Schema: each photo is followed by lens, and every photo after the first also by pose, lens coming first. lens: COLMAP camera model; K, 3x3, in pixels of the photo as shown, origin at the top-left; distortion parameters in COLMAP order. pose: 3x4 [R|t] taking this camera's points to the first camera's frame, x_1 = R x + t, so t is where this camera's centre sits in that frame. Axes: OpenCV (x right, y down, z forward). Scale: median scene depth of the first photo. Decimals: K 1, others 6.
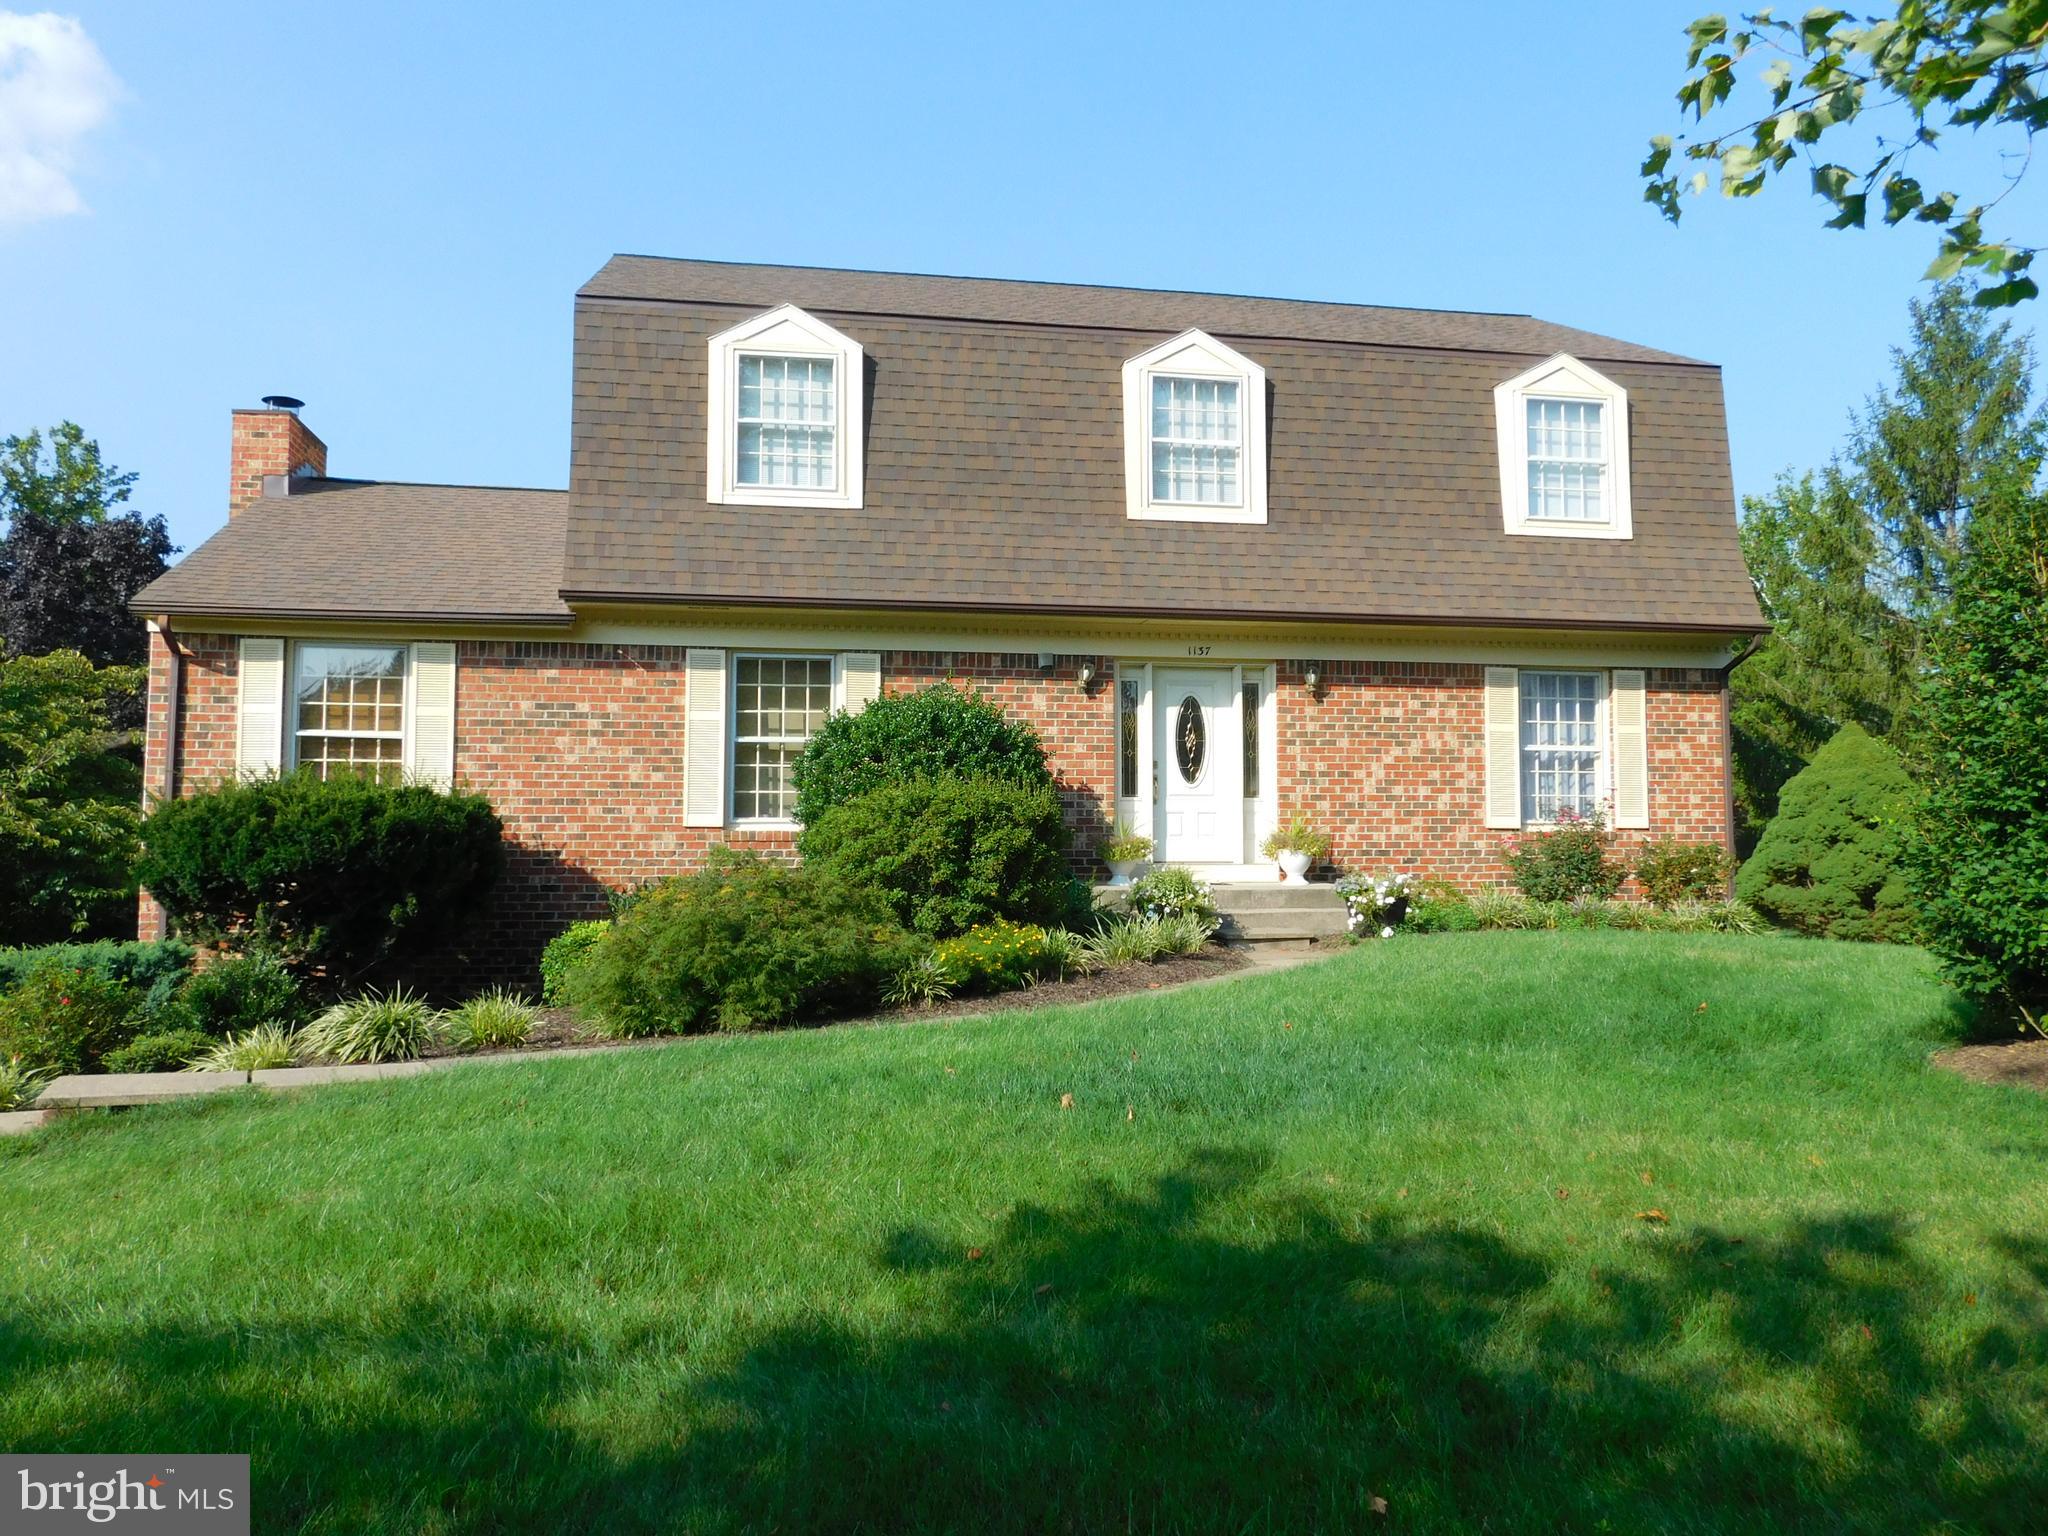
lens RADIAL K [[1536.0, 0, 1024.0], [0, 1536.0, 768.0], [0, 0, 1]] dist [0.004176, 0.005052]
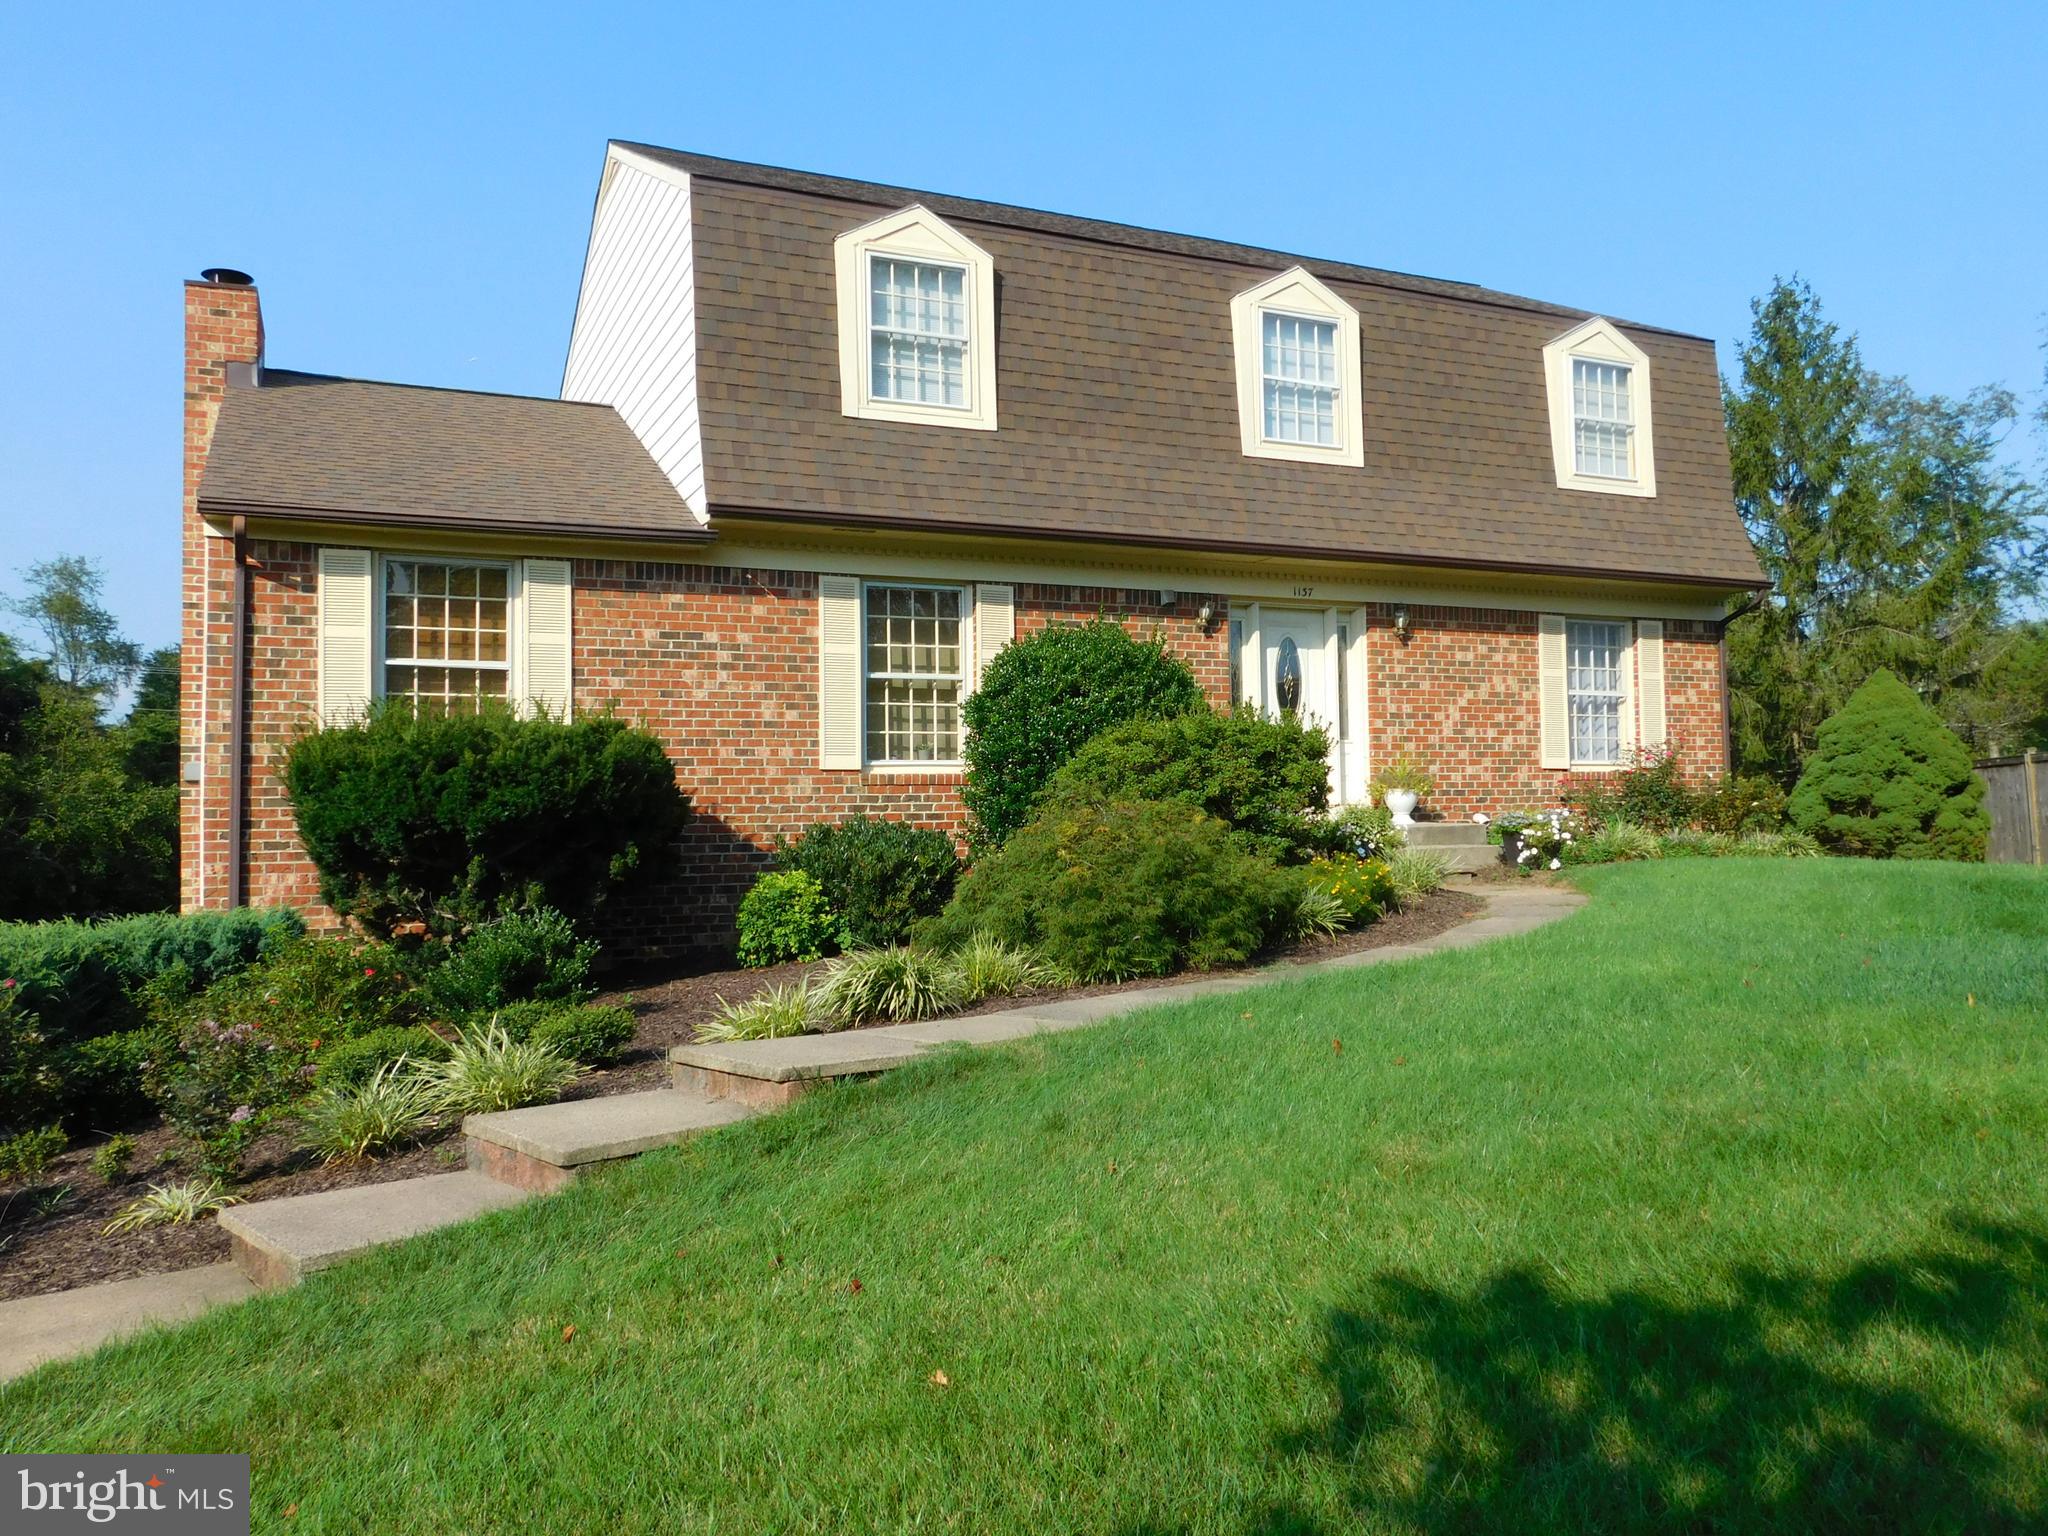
lens RADIAL K [[1532.8, 0, 1024.0], [0, 1532.8, 768.0], [0, 0, 1]] dist [-0.006117, 0.002448]
pose [[0.967636, -0.006303, 0.252272, -0.322940], [0.000972, 0.999774, 0.021252, 0.017261], [-0.252349, -0.020319, 0.967423, 0.083434]]
